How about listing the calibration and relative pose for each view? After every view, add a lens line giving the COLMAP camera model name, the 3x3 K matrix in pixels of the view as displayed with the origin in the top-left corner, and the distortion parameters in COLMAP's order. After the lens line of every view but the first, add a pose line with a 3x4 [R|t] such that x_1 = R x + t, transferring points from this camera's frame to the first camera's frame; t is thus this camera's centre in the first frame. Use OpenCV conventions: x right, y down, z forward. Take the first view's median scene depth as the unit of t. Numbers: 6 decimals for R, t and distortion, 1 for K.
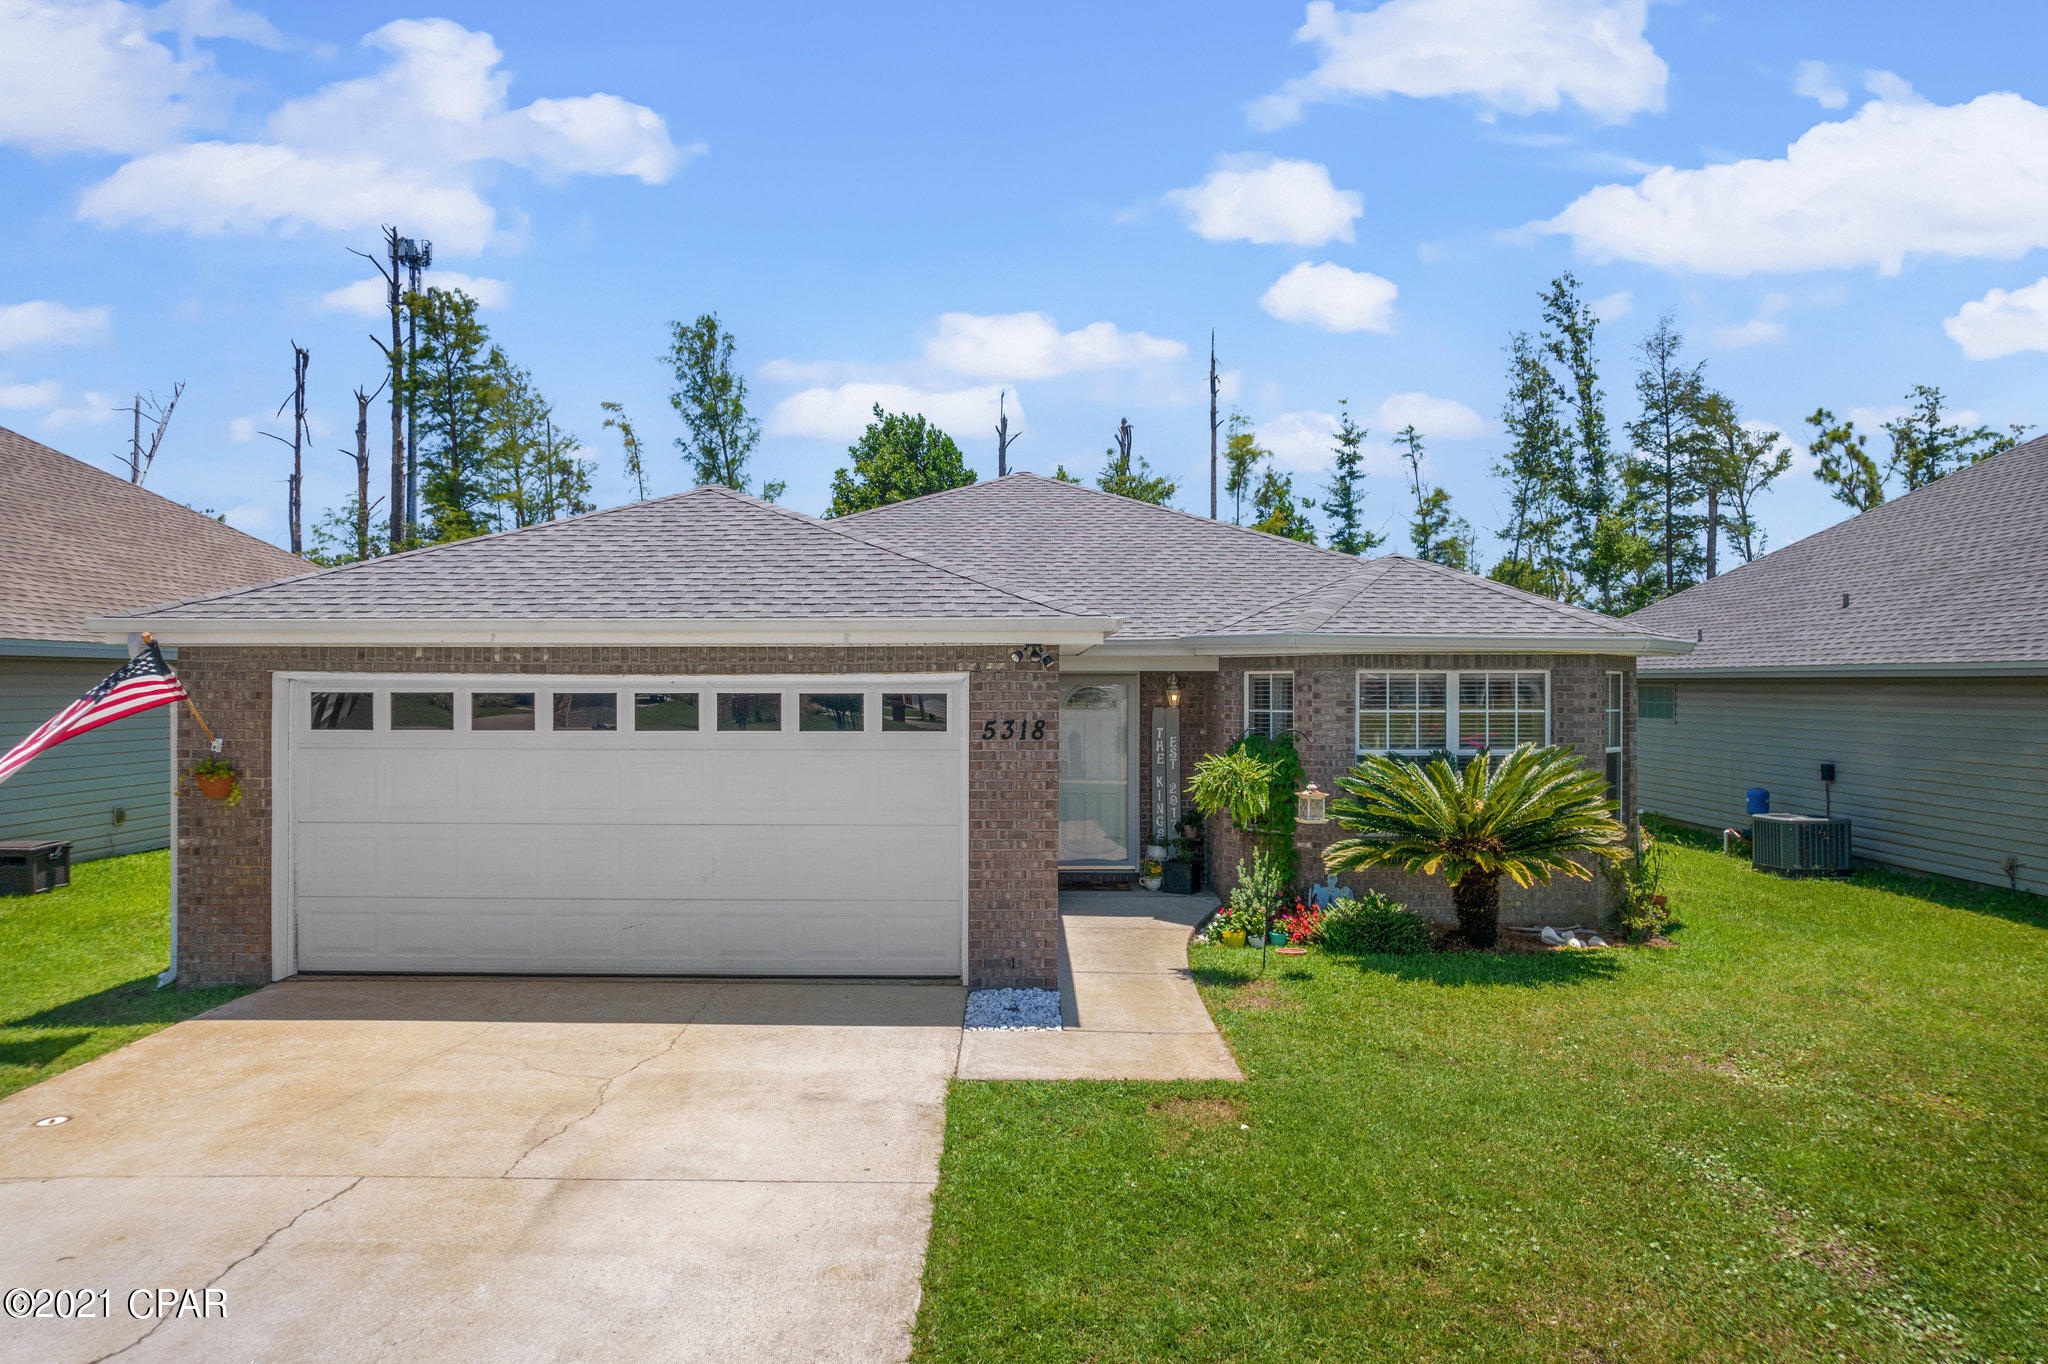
lens RADIAL K [[1306.1, 0, 1024.0], [0, 1306.1, 682.0], [0, 0, 1]] dist [-0.054556, 0.032158]
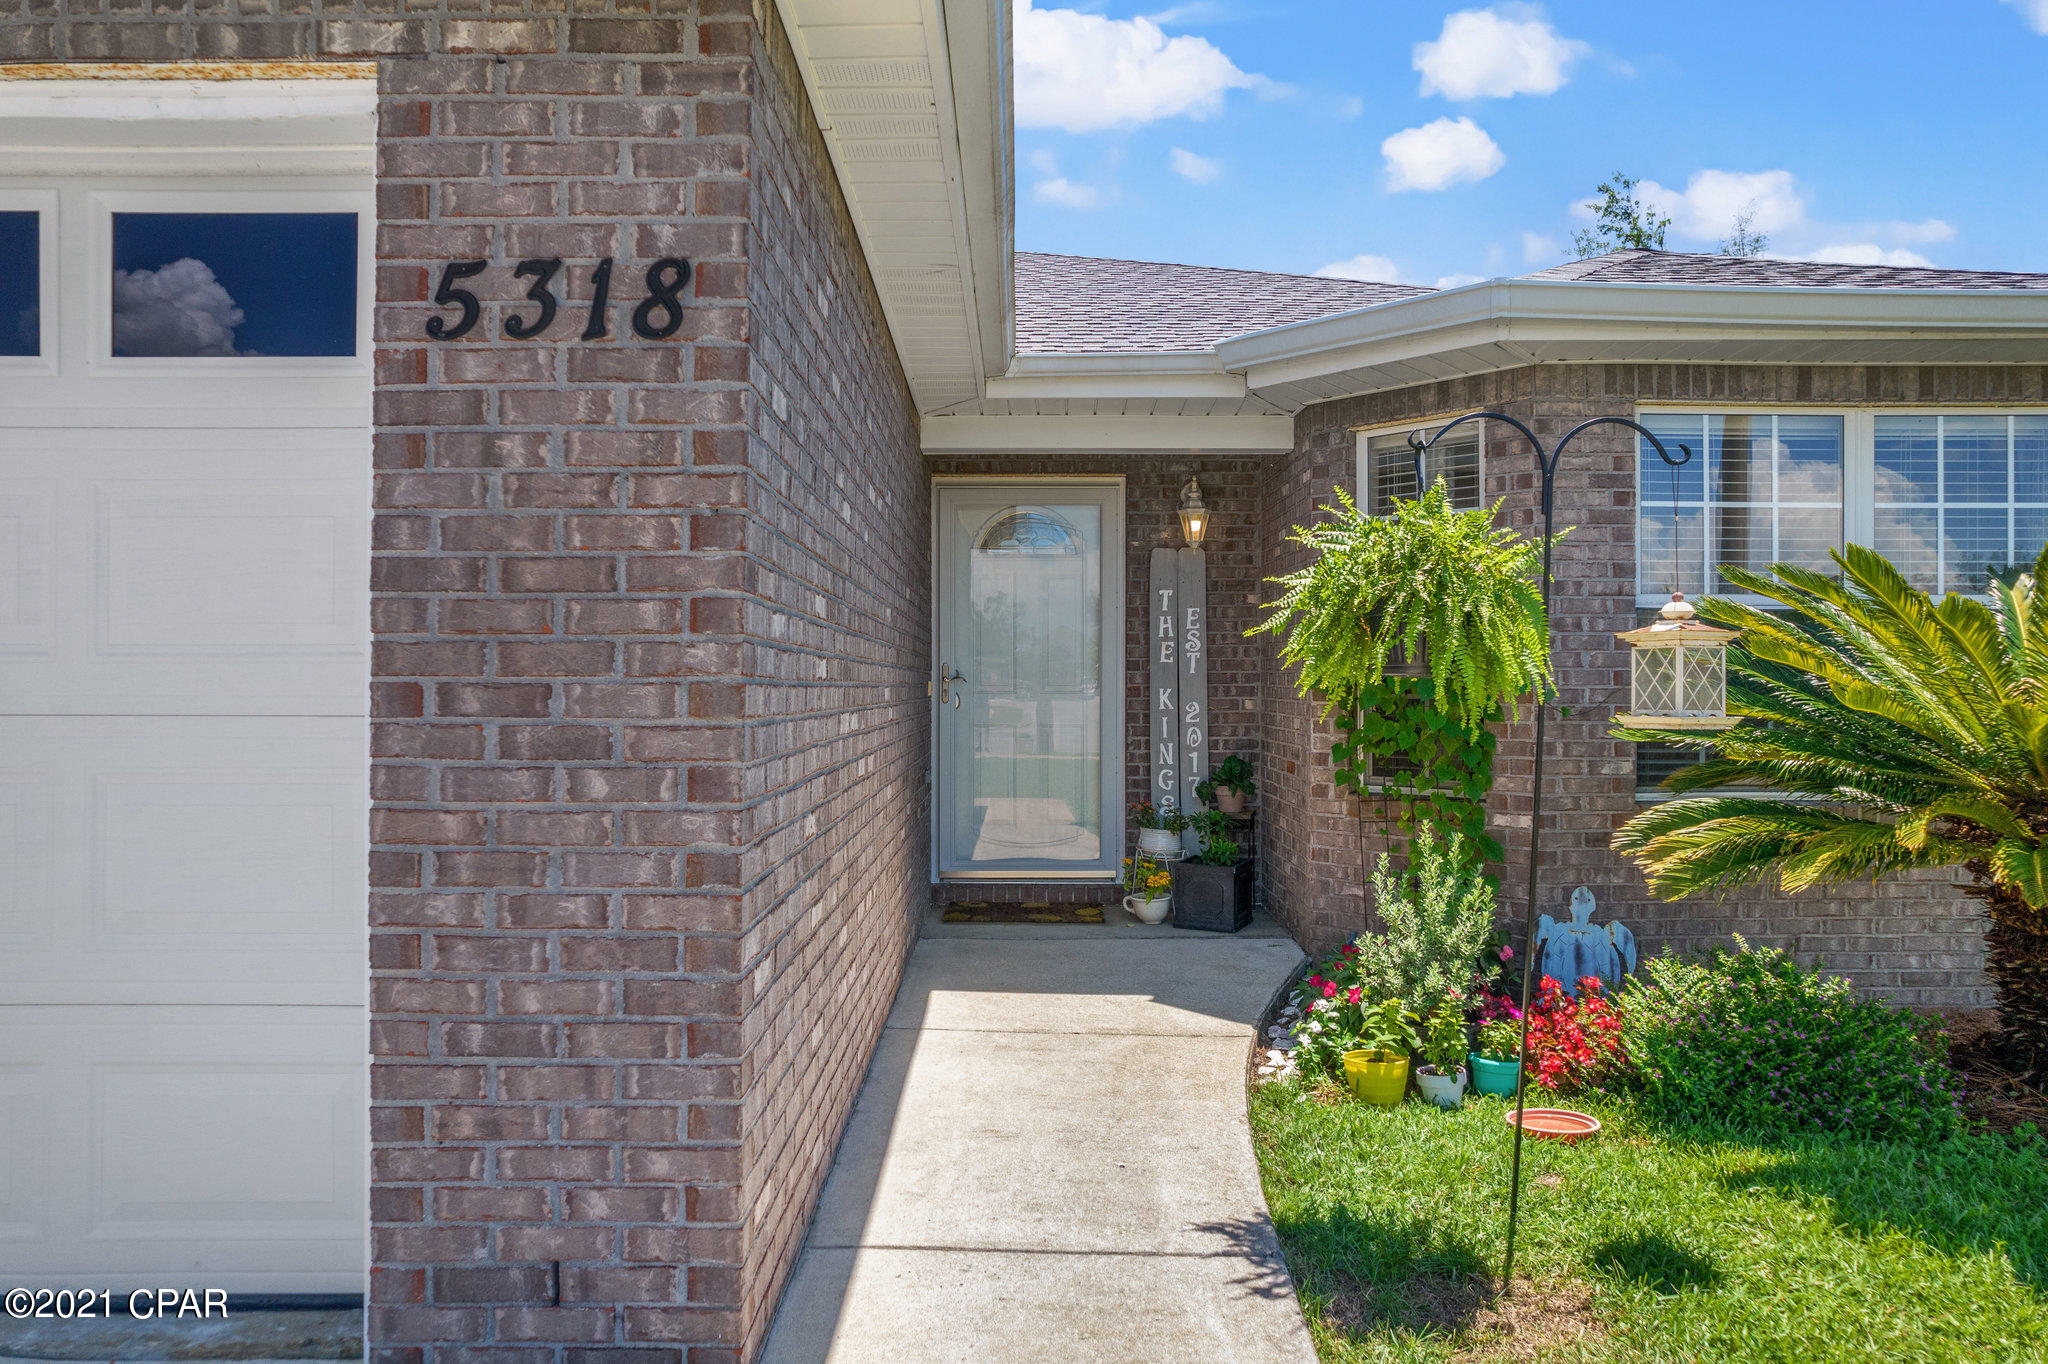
lens RADIAL K [[1306.1, 0, 1024.0], [0, 1306.1, 682.0], [0, 0, 1]] dist [-0.054556, 0.032158]
pose [[0.999999, 0.001106, -0.001008, 0.064589], [-0.001107, 0.999998, -0.001516, 0.089221], [0.001006, 0.001517, 0.999998, 0.641594]]
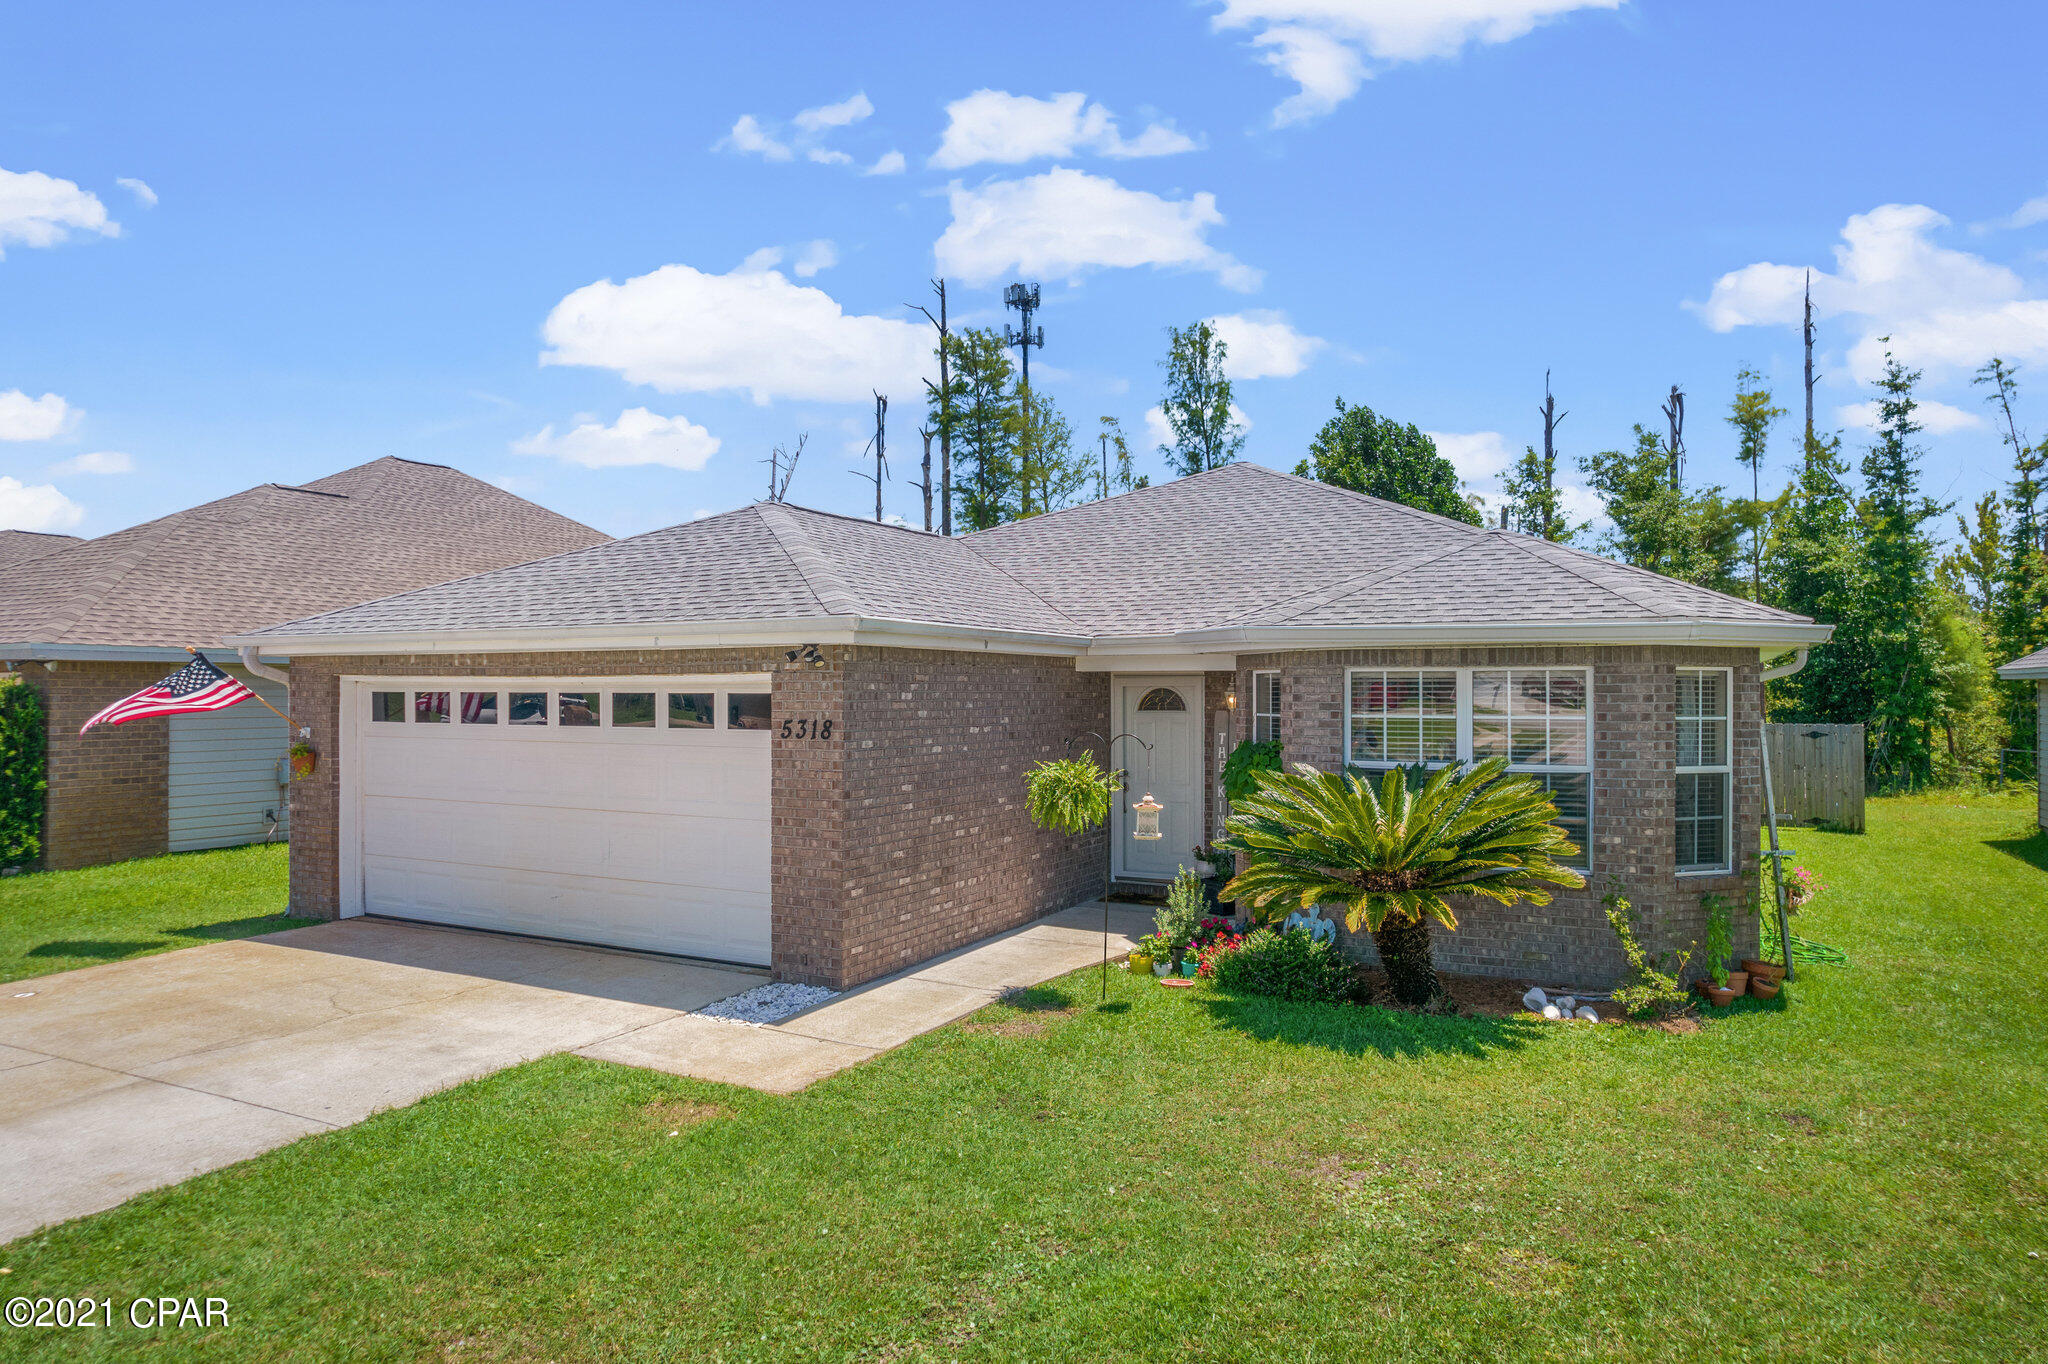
lens RADIAL K [[1306.1, 0, 1024.0], [0, 1306.1, 682.0], [0, 0, 1]] dist [-0.054556, 0.032158]
pose [[0.887053, -0.002556, -0.461661, 0.509704], [0.001119, 0.999994, -0.003386, 0.003036], [0.461667, 0.002487, 0.887050, 0.152241]]
